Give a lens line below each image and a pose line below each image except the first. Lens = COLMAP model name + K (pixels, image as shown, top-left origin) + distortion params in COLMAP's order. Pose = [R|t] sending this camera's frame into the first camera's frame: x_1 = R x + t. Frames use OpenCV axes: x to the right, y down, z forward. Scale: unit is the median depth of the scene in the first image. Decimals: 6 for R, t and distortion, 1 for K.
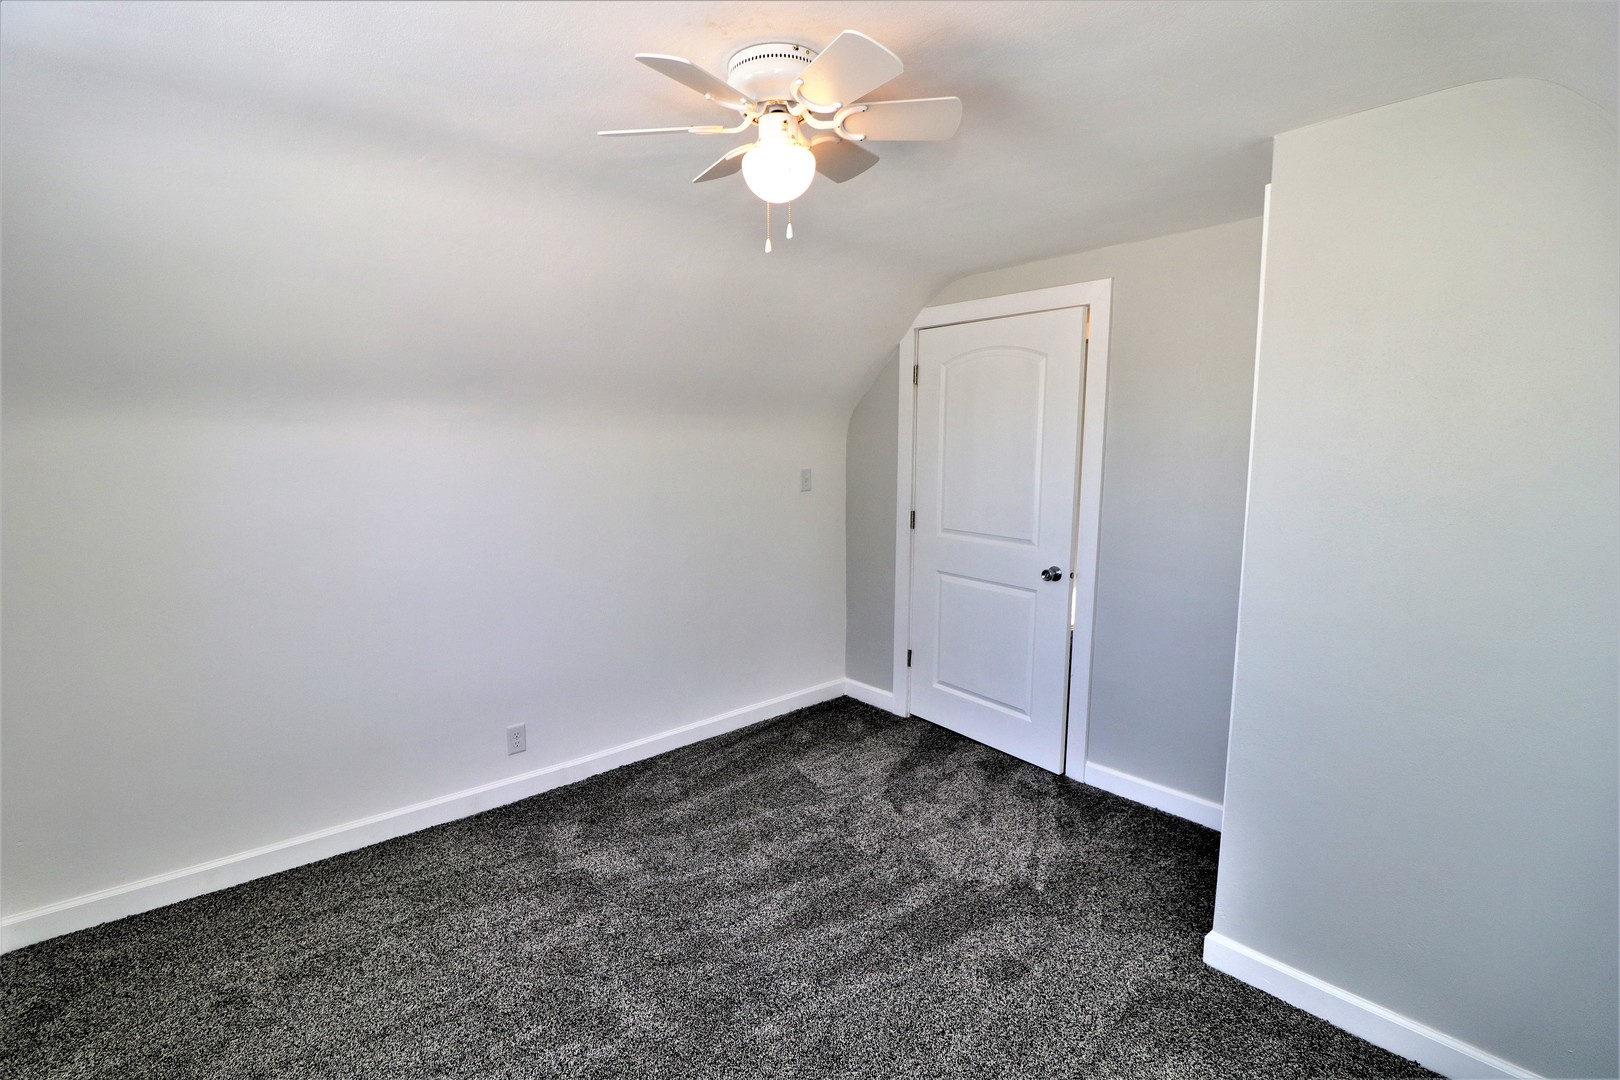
lens RADIAL K [[749.1, 0, 788.6], [0, 749.1, 525.1], [0, 0, 1]] dist [0.001642, -0.012411]
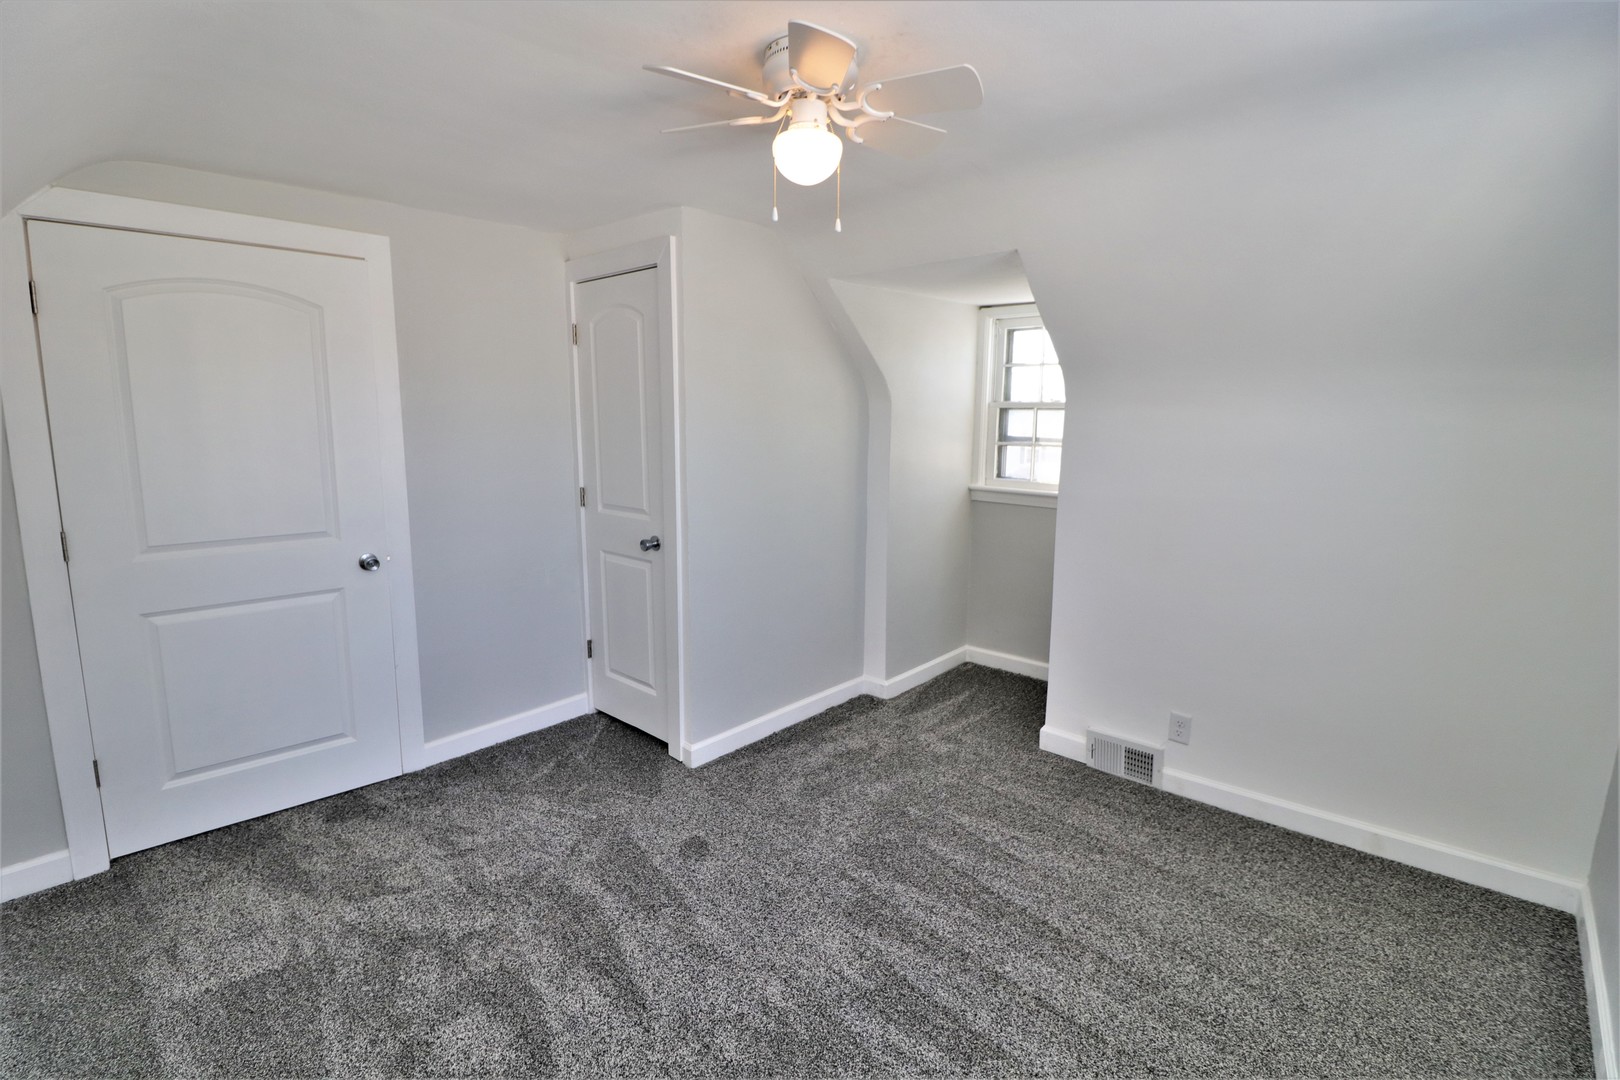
lens RADIAL K [[749.1, 0, 788.6], [0, 749.1, 525.1], [0, 0, 1]] dist [0.001642, -0.012411]
pose [[-0.100927, -0.156181, 0.982558, -0.548560], [0.102873, 0.980669, 0.166448, -0.073693], [-0.989561, 0.117878, -0.082909, 0.572783]]
